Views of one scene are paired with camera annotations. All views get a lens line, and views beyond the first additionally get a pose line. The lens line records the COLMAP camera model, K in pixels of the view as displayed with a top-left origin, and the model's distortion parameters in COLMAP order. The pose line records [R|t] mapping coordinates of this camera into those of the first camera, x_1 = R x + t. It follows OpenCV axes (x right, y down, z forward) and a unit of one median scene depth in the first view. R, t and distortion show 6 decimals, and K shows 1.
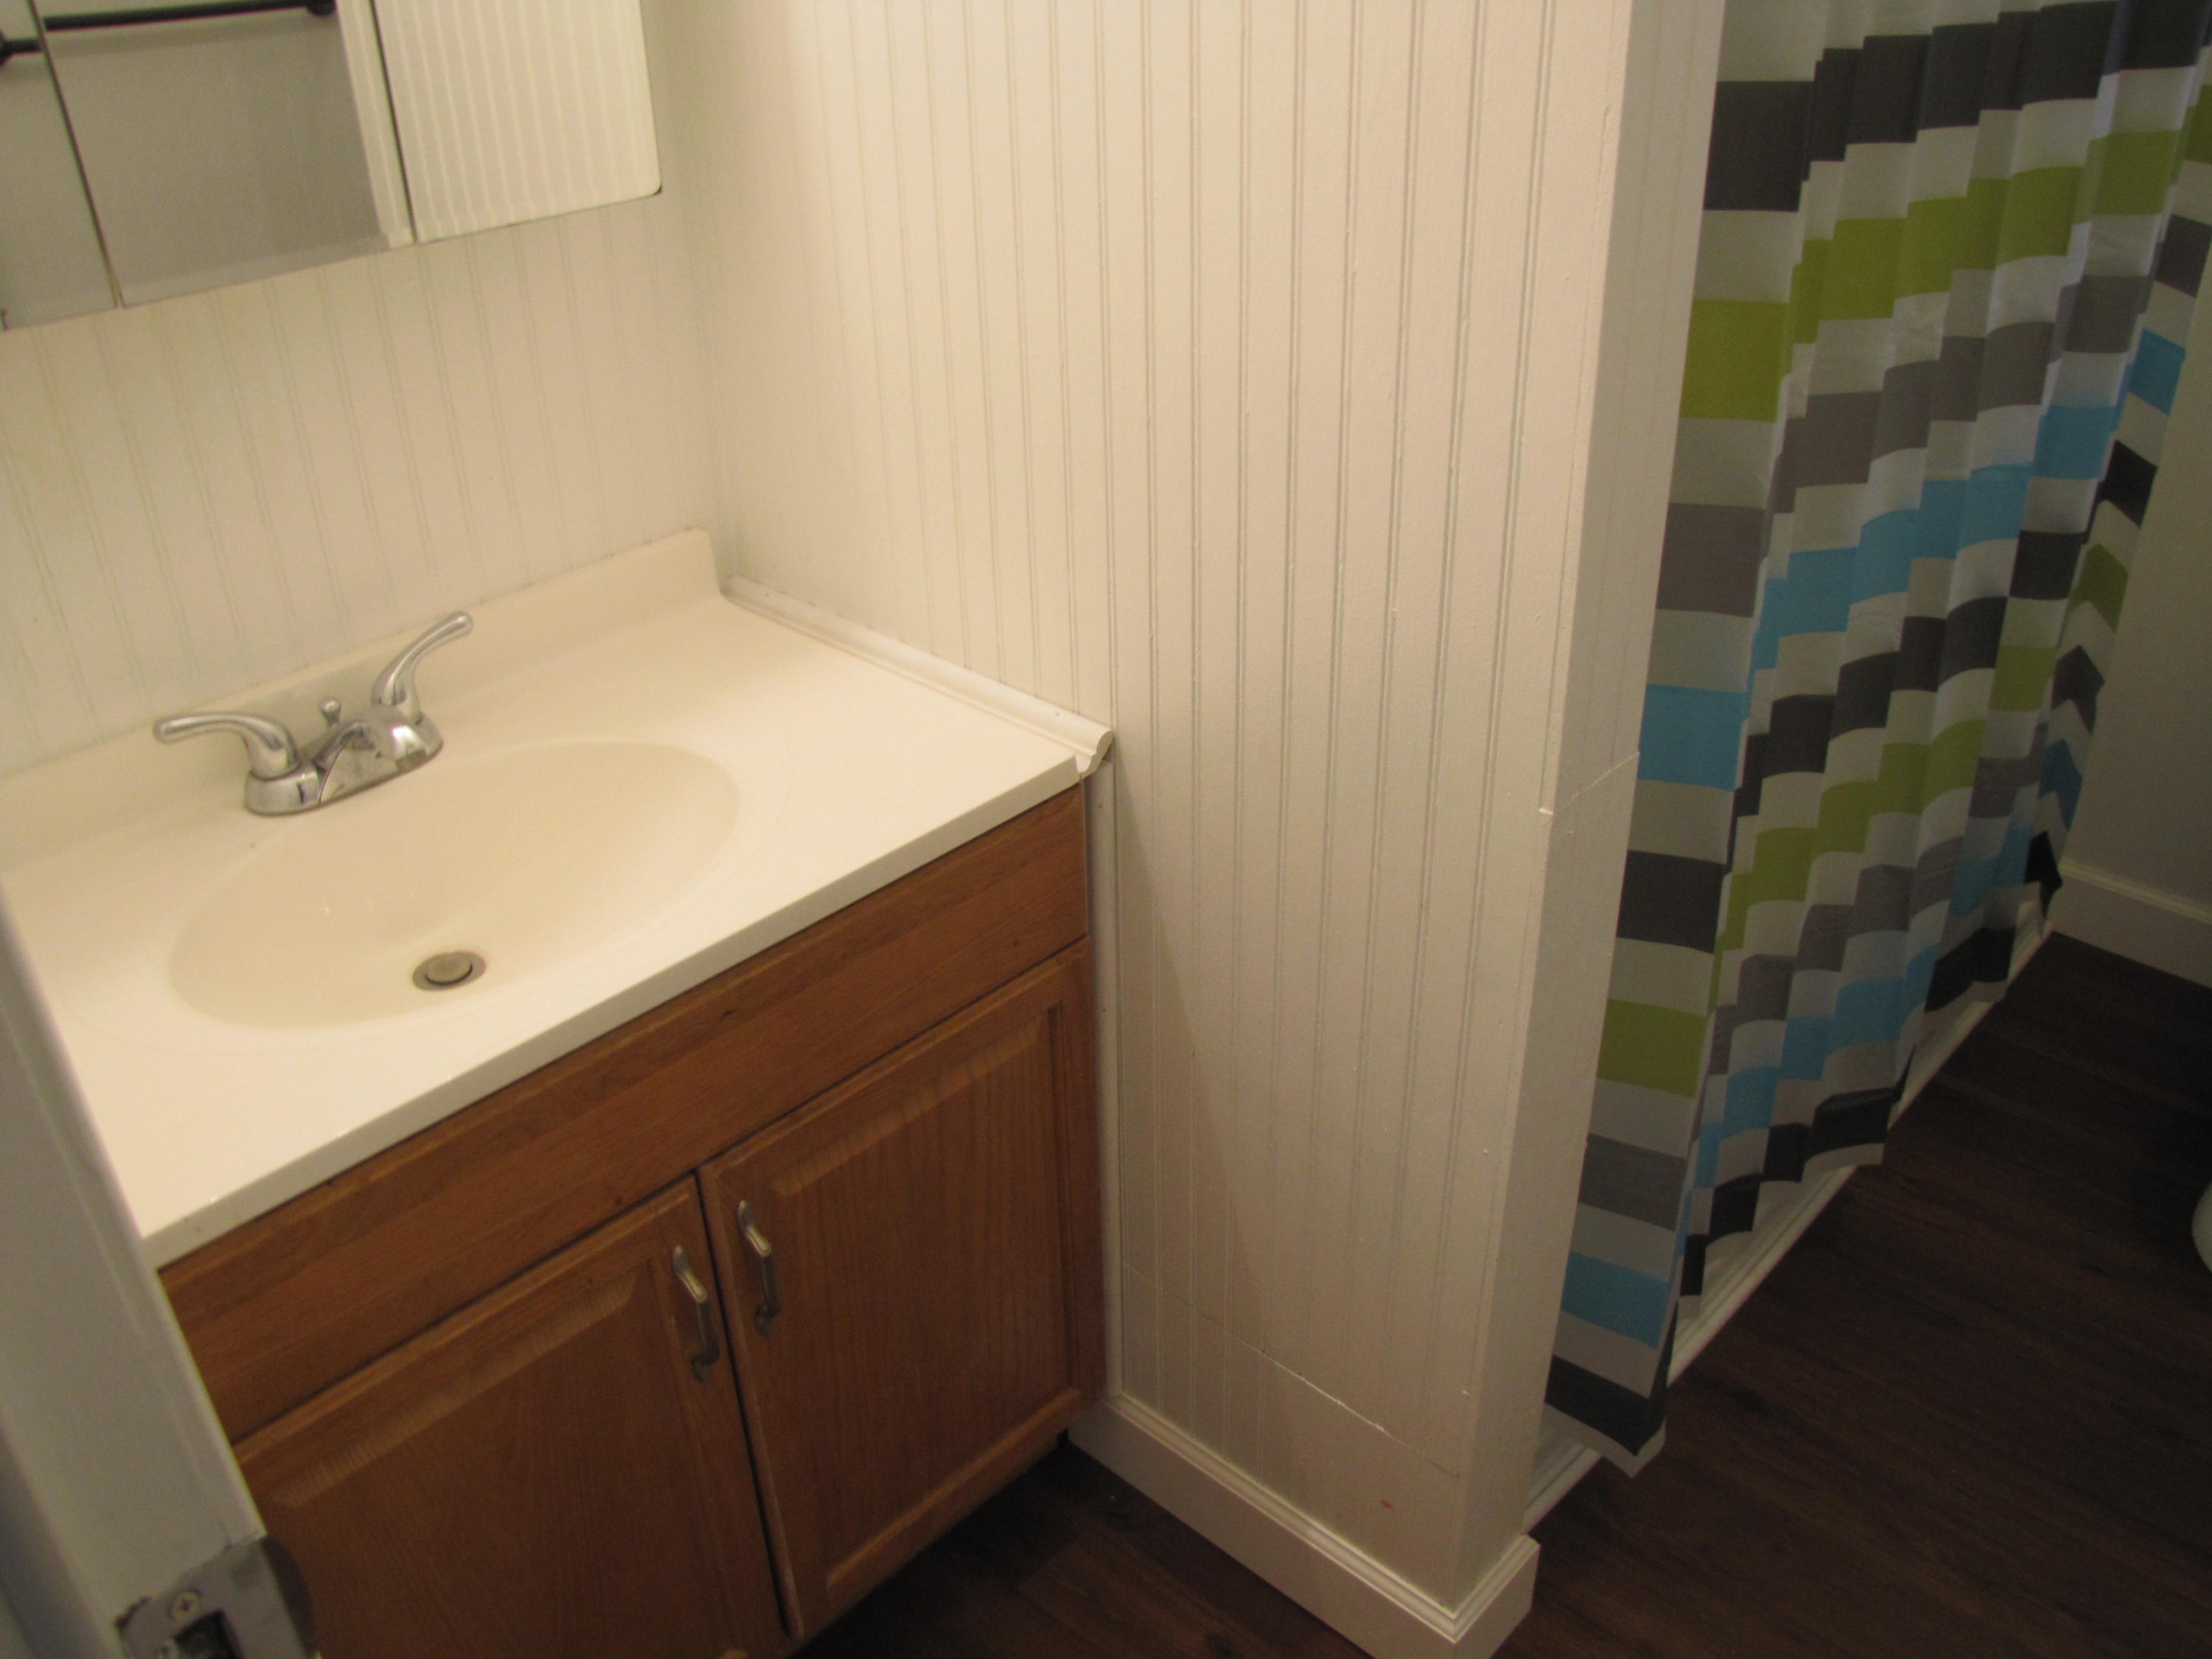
lens RADIAL K [[1859.3, 0, 1106.4], [0, 1859.3, 797.5], [0, 0, 1]] dist [-0.169493, 0.146946]
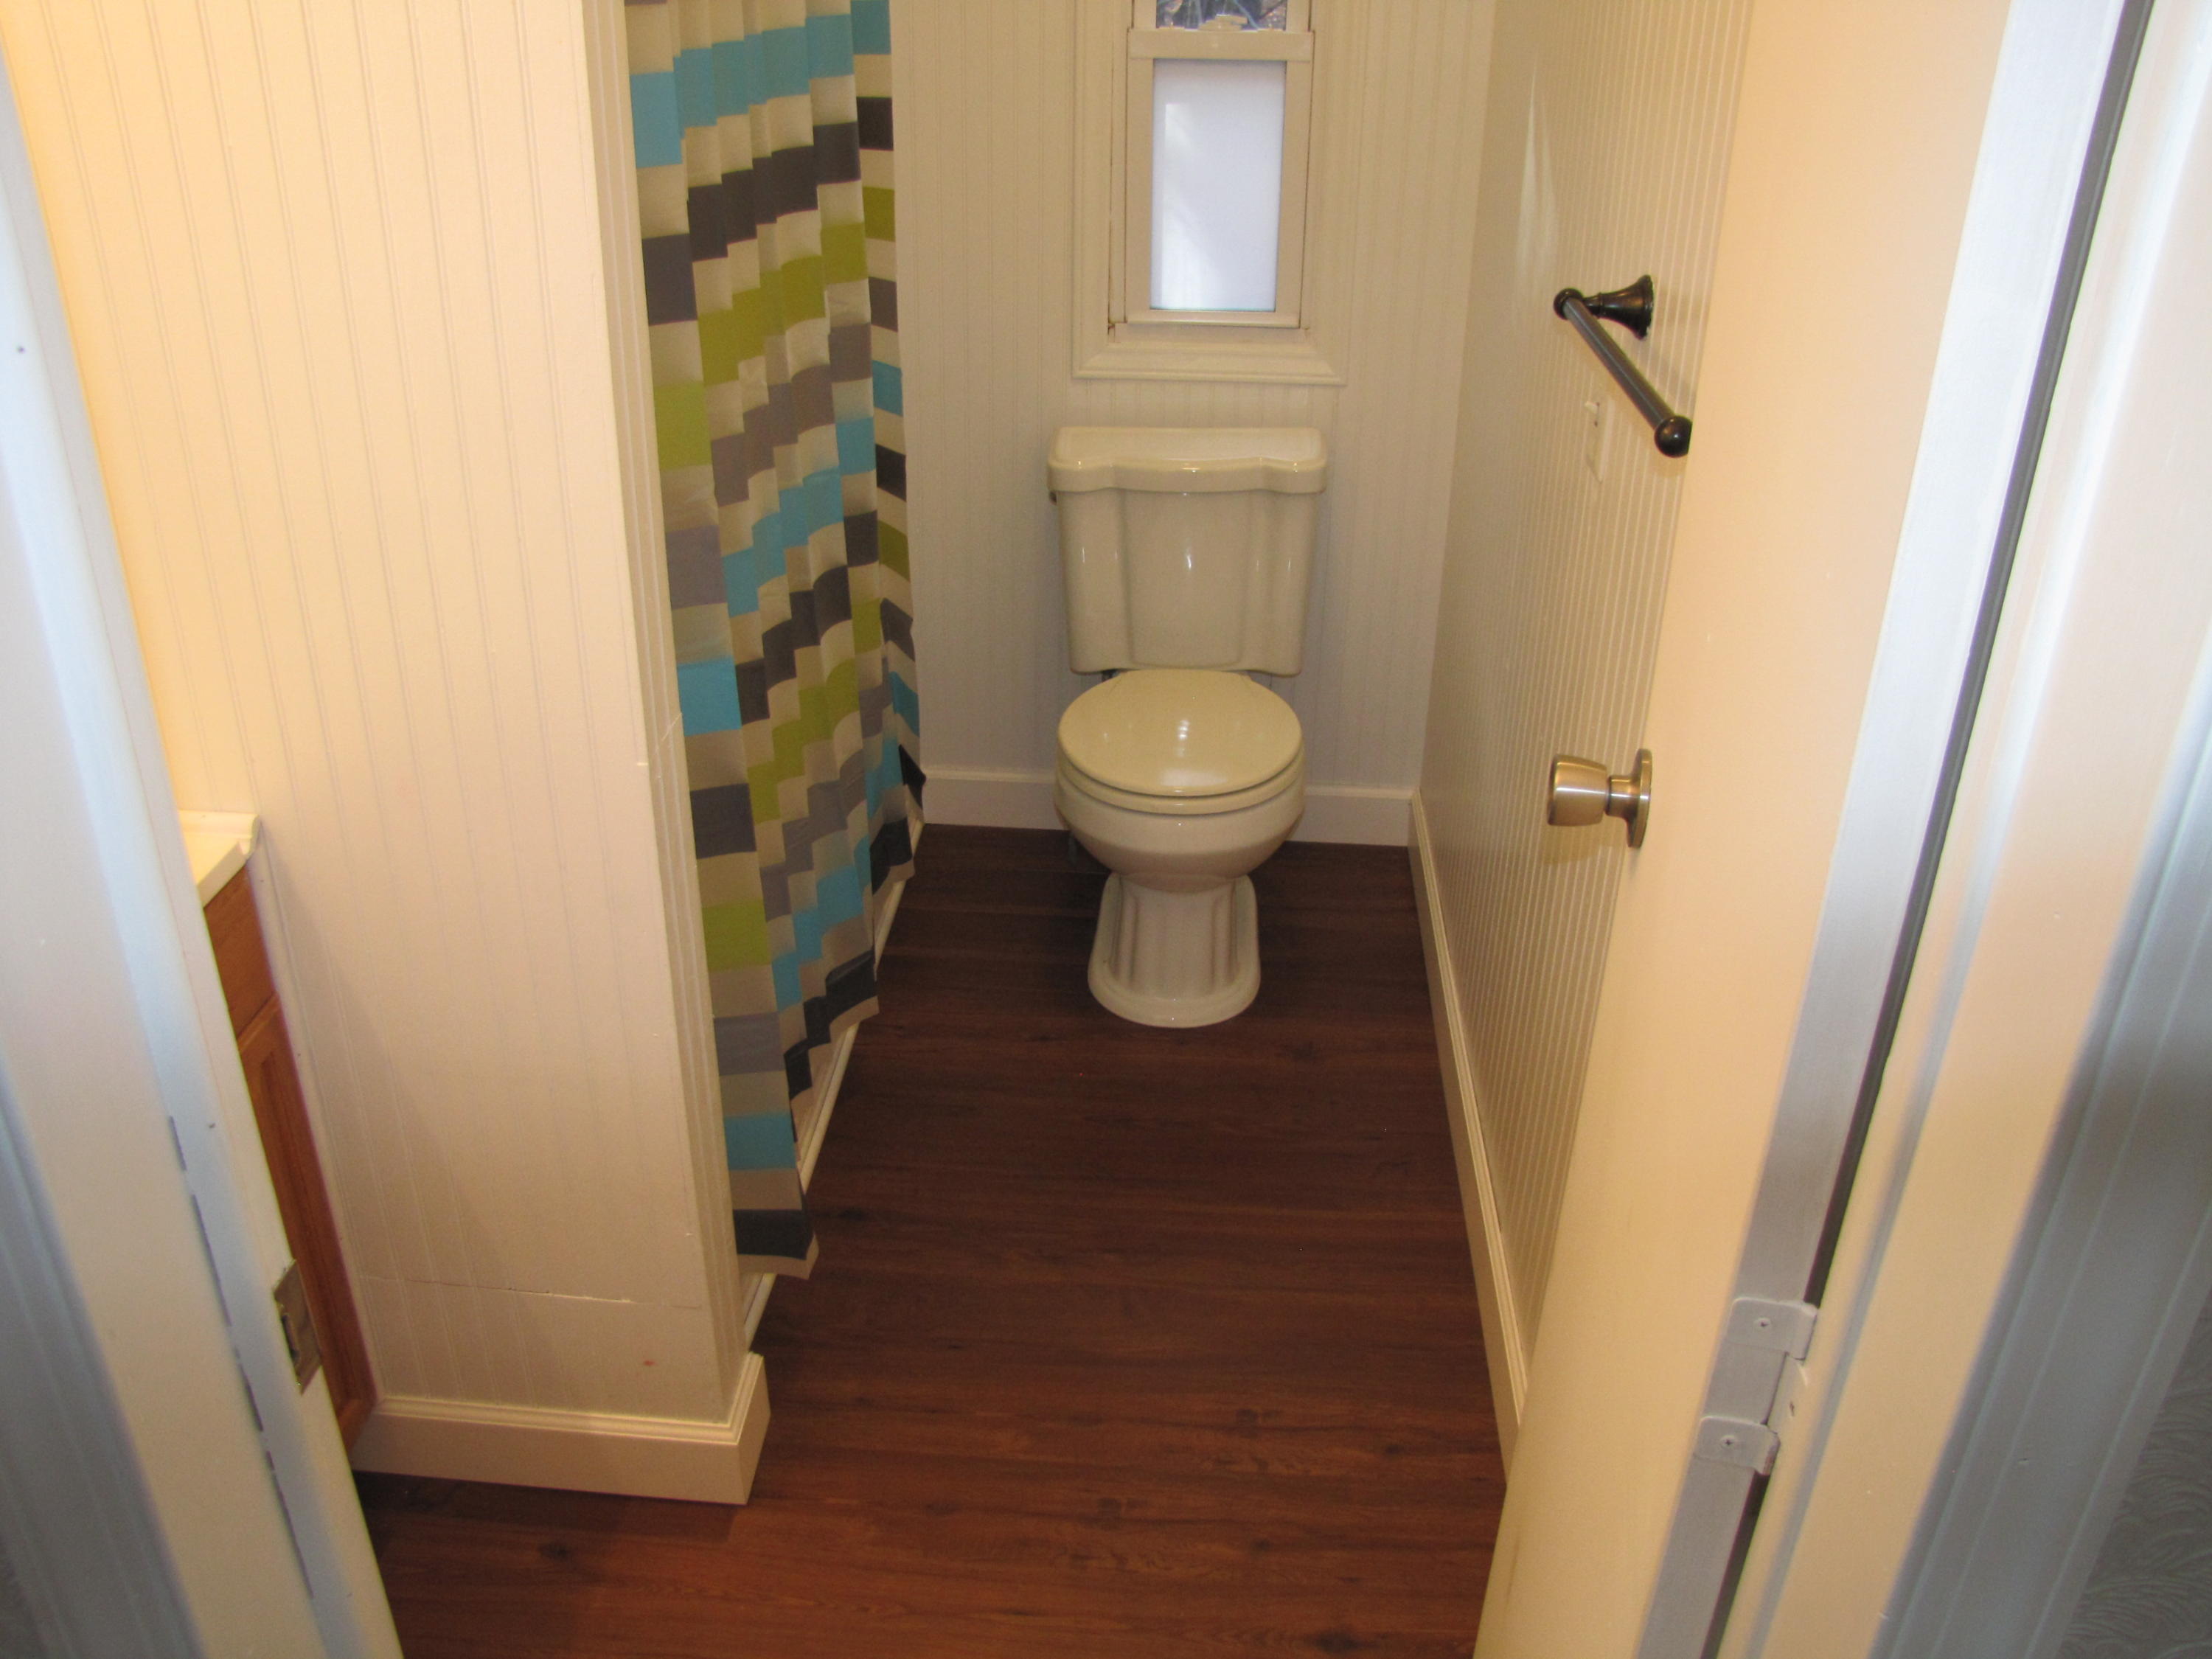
lens RADIAL K [[1859.3, 0, 1106.4], [0, 1859.3, 797.5], [0, 0, 1]] dist [-0.169493, 0.146946]
pose [[0.764955, -0.261647, 0.588544, -0.215823], [0.291144, 0.955554, 0.046396, 0.048512], [-0.574525, 0.135860, 0.807133, -0.215420]]
